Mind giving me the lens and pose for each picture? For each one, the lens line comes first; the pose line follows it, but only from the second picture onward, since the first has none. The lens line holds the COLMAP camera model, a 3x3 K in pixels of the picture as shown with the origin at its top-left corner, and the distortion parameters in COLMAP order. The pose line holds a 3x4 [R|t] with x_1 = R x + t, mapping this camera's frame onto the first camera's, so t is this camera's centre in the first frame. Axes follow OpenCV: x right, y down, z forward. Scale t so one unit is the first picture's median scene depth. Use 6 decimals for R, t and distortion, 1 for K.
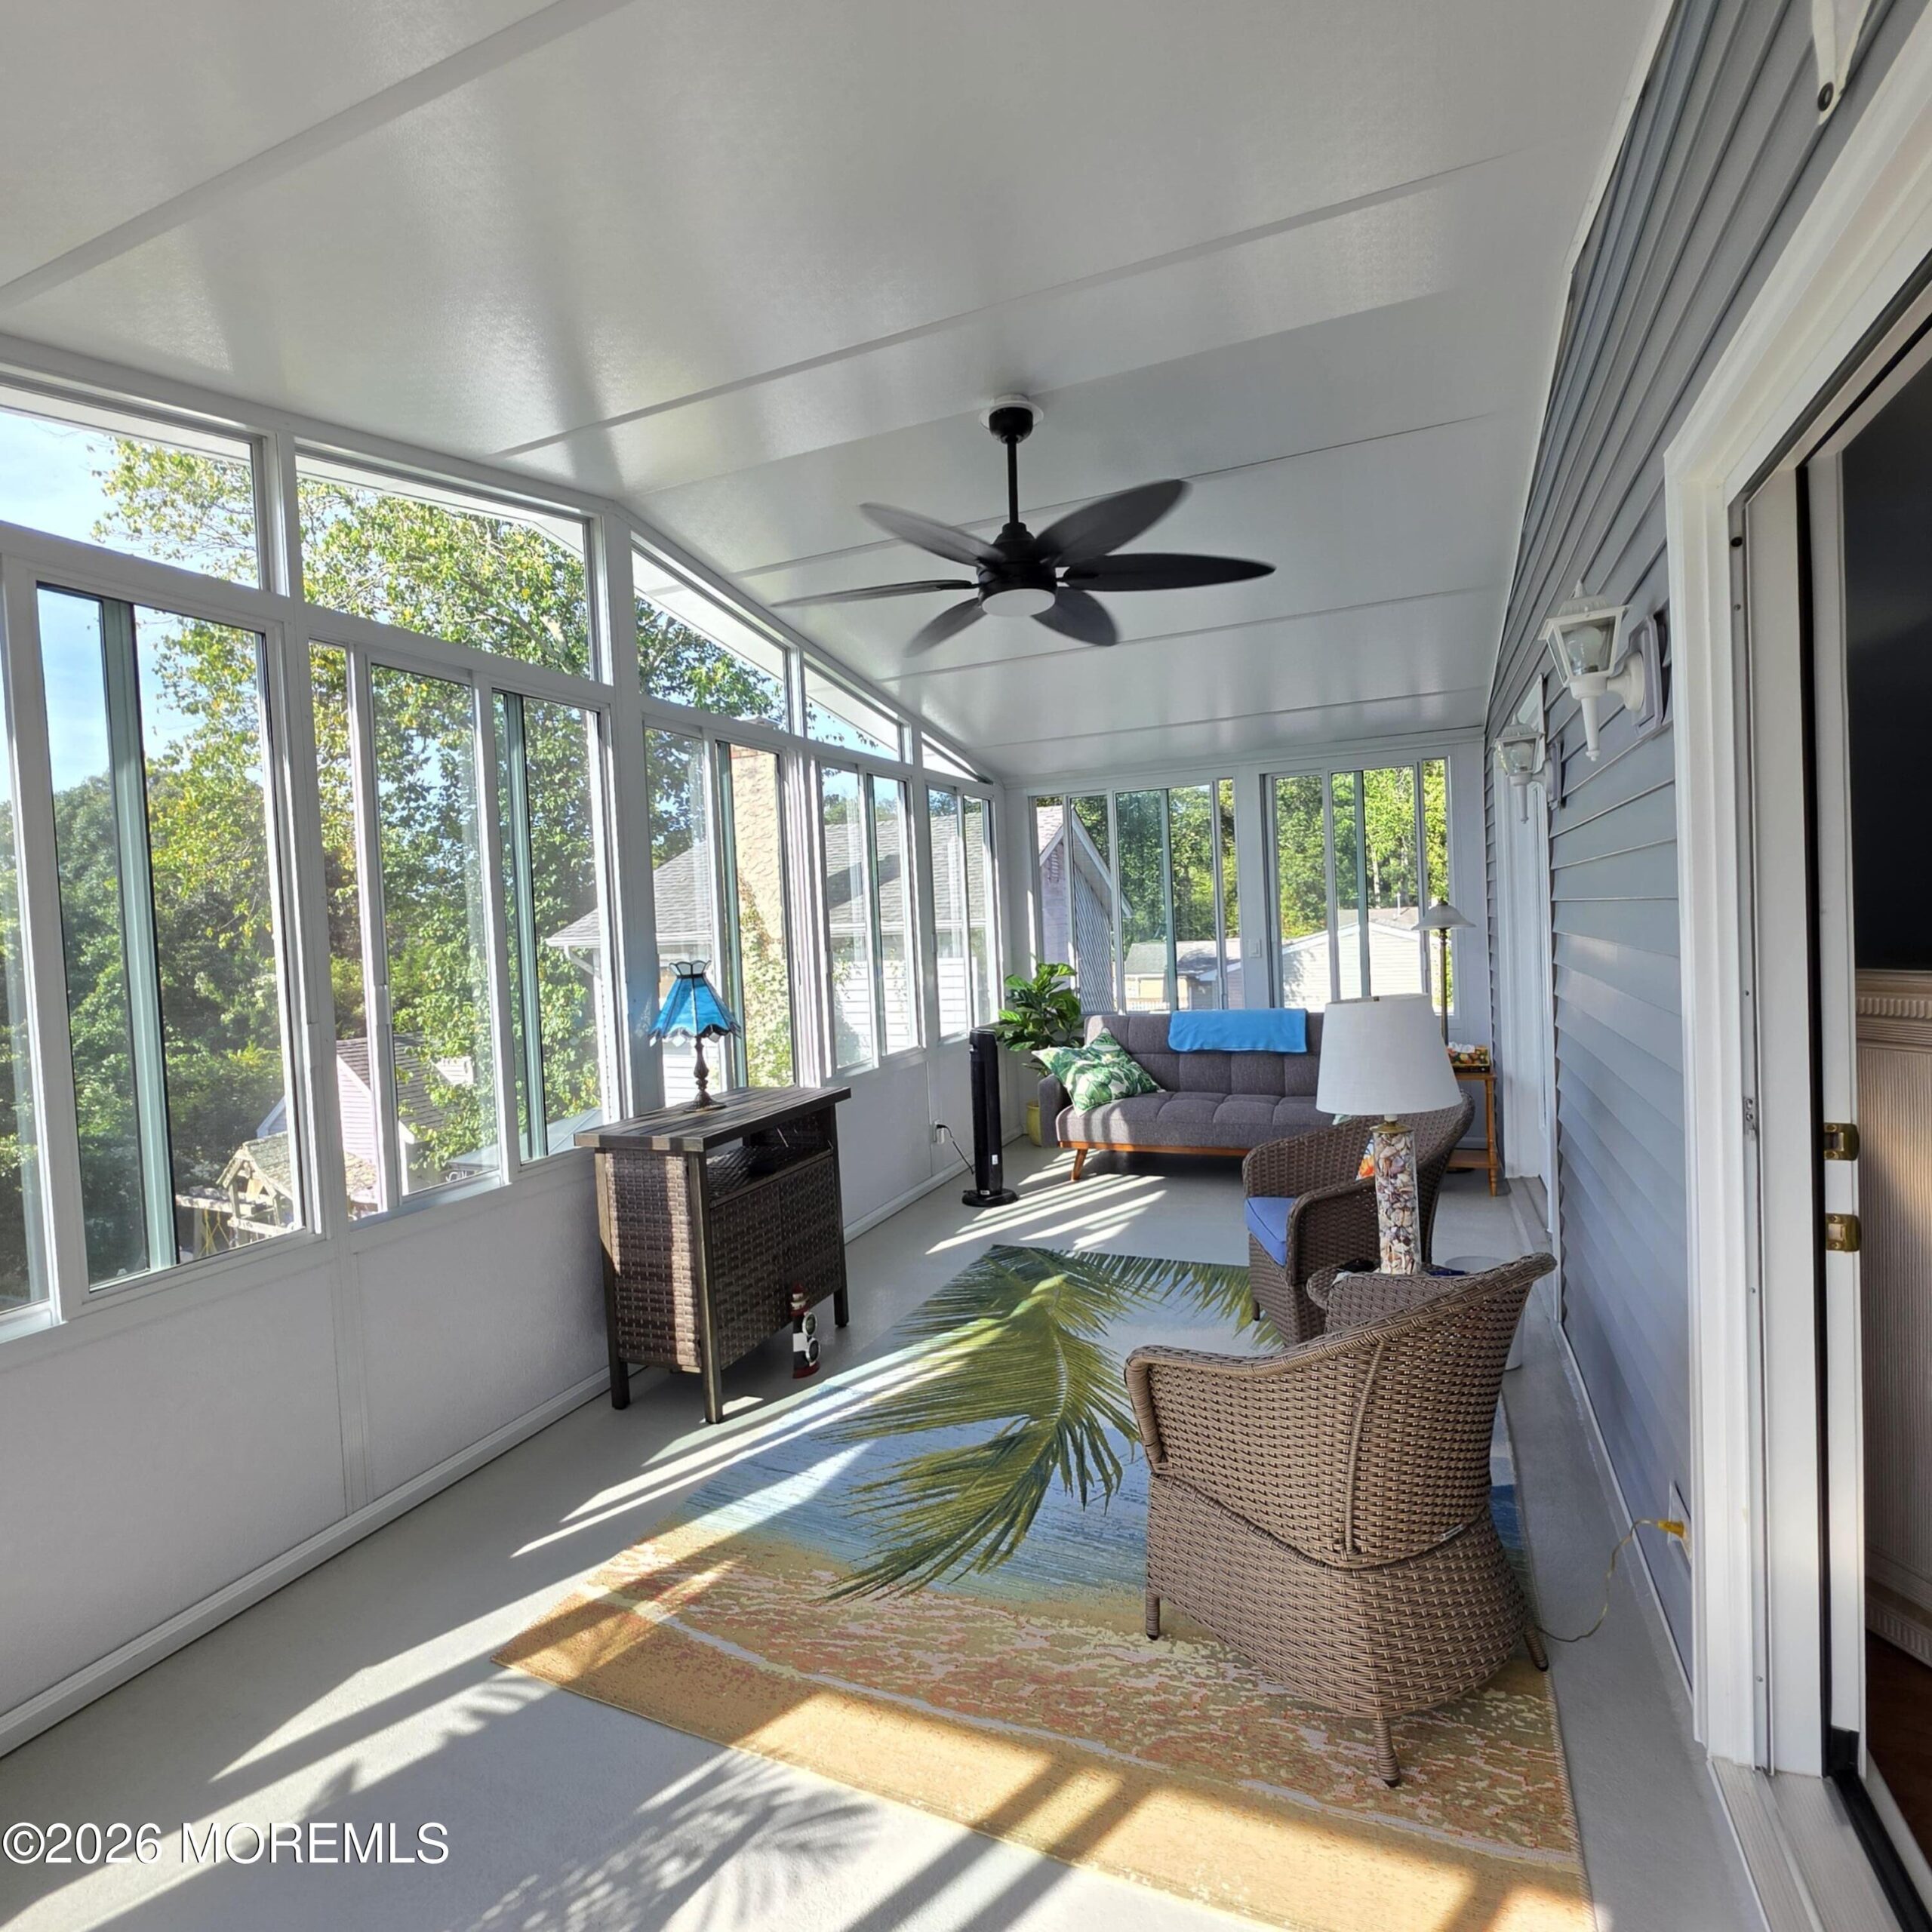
lens RADIAL K [[1037.0, 0, 972.9], [0, 1037.0, 958.6], [0, 0, 1]] dist [-0.005188, -0.000445]
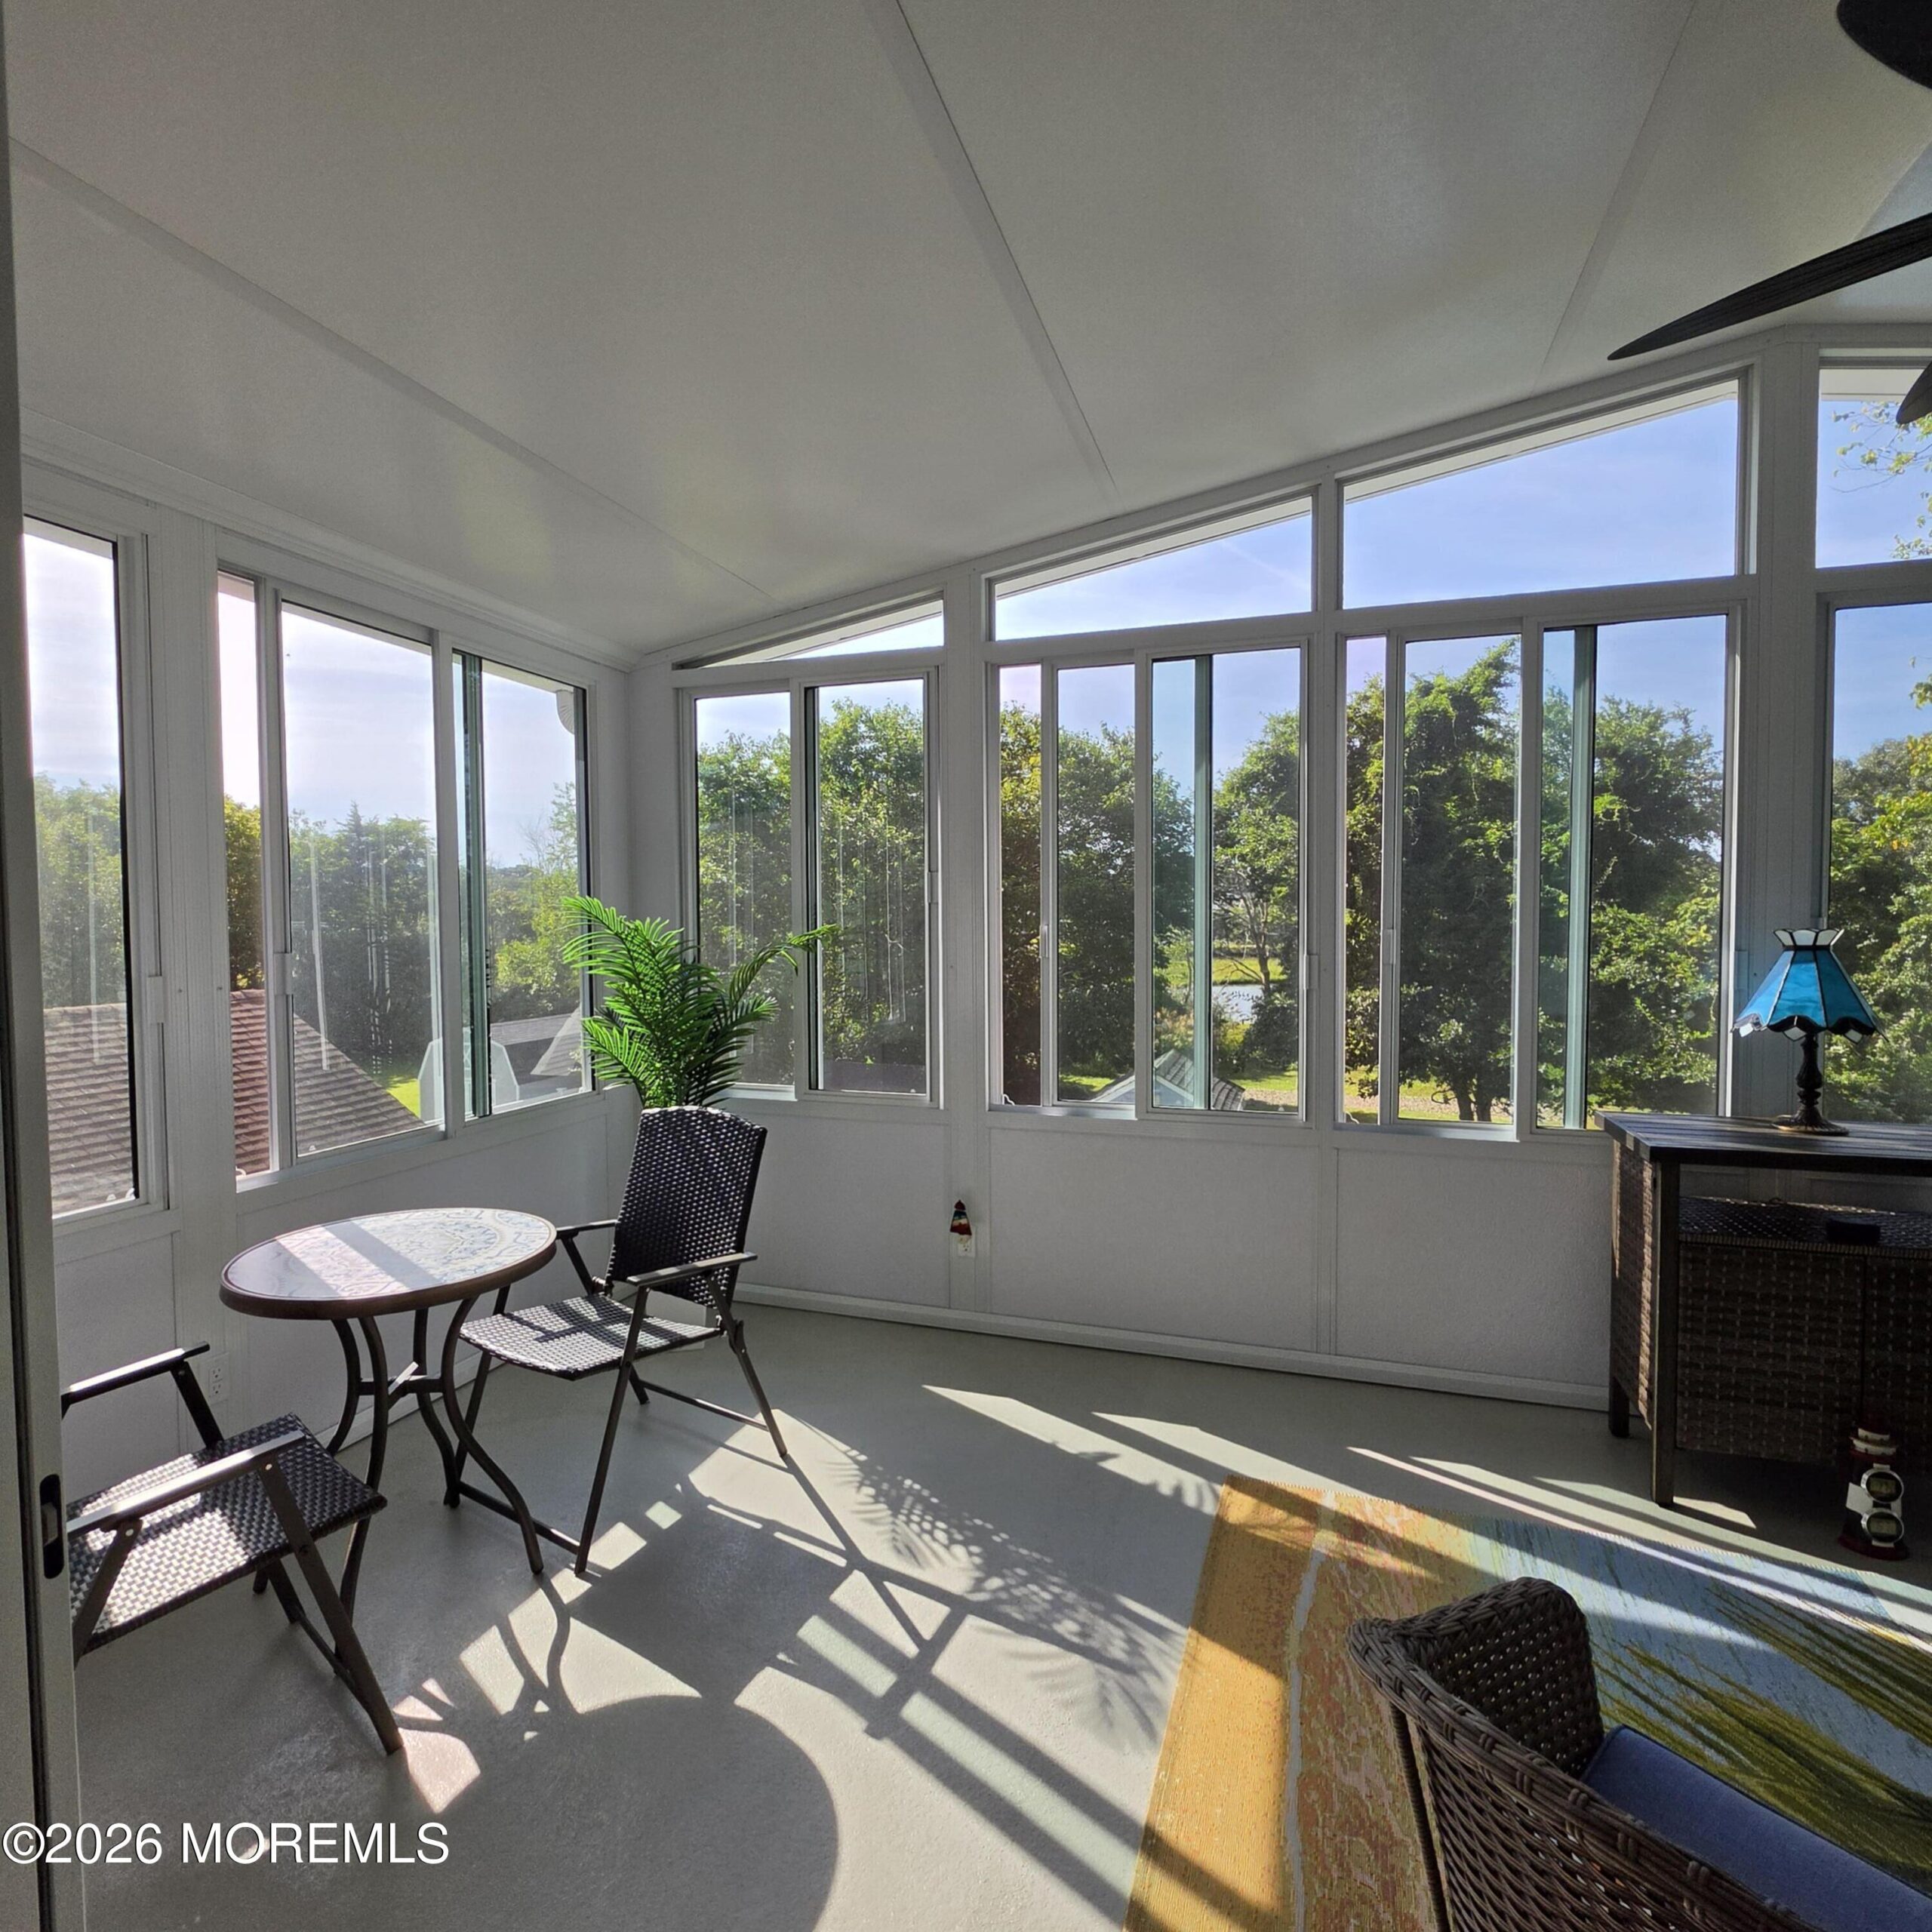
lens RADIAL K [[1026.2, 0, 966.0], [0, 1026.2, 966.0], [0, 0, 1]] dist [-0.003674, -0.001381]
pose [[0.084174, 0.093209, -0.992082, 0.605707], [-0.035830, 0.995255, 0.090467, -0.022969], [0.995807, 0.027931, 0.087114, 0.517796]]
